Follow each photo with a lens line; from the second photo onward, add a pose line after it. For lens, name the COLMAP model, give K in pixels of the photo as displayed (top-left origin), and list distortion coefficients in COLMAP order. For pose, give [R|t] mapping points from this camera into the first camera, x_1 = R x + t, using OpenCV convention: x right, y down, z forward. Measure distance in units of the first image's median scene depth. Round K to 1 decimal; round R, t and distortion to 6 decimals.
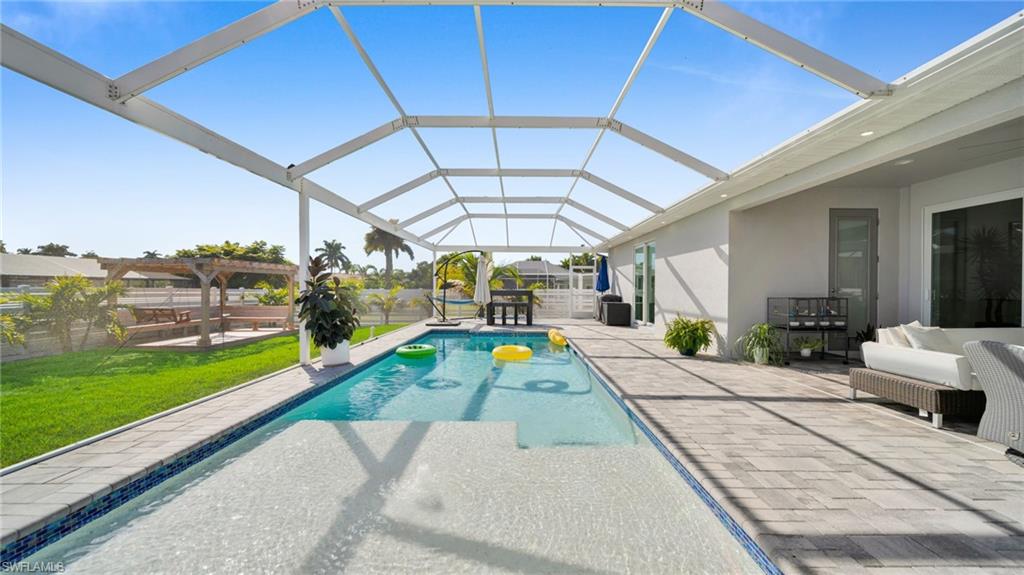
lens RADIAL K [[359.5, 0, 516.6], [0, 359.5, 285.7], [0, 0, 1]] dist [-0.001093, -0.001060]
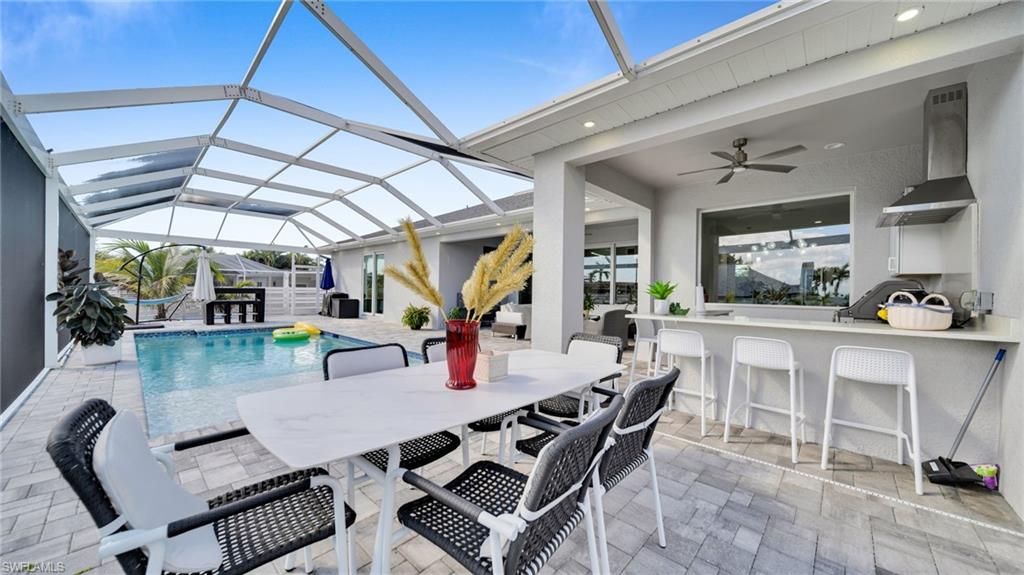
lens RADIAL K [[364.4, 0, 515.3], [0, 364.4, 287.1], [0, 0, 1]] dist [-0.001613, -0.000271]
pose [[0.684723, 0.004836, 0.728787, -0.254972], [-0.011667, 0.999923, 0.004326, -0.004018], [-0.728710, -0.011464, 0.684727, -0.267806]]
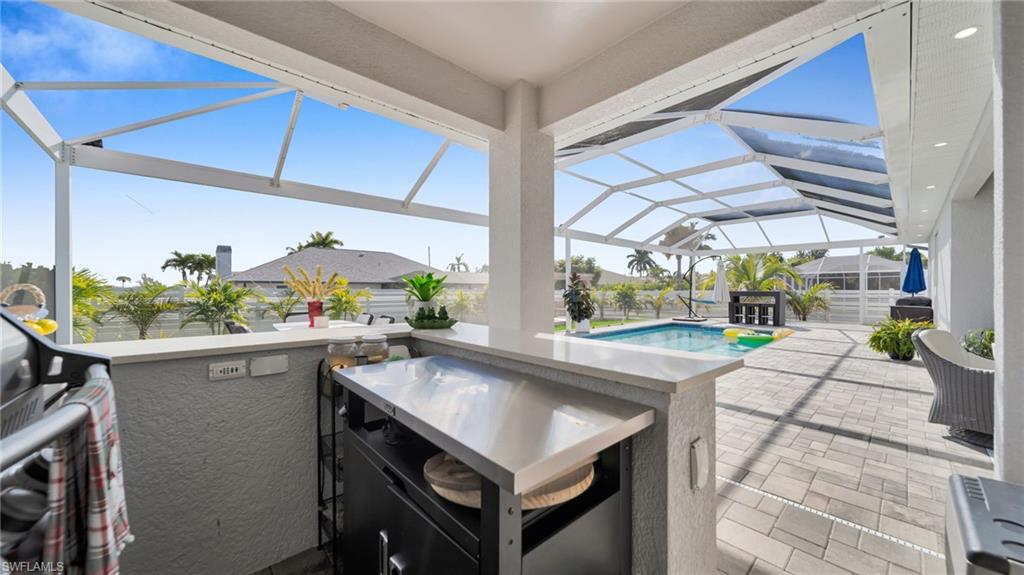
lens RADIAL K [[359.5, 0, 514.8], [0, 359.5, 288.3], [0, 0, 1]] dist [-0.001093, -0.001060]
pose [[0.670162, -0.004909, -0.742199, 0.332233], [0.006595, 0.999978, -0.000659, 0.000740], [0.742186, -0.004453, 0.670179, -0.246605]]
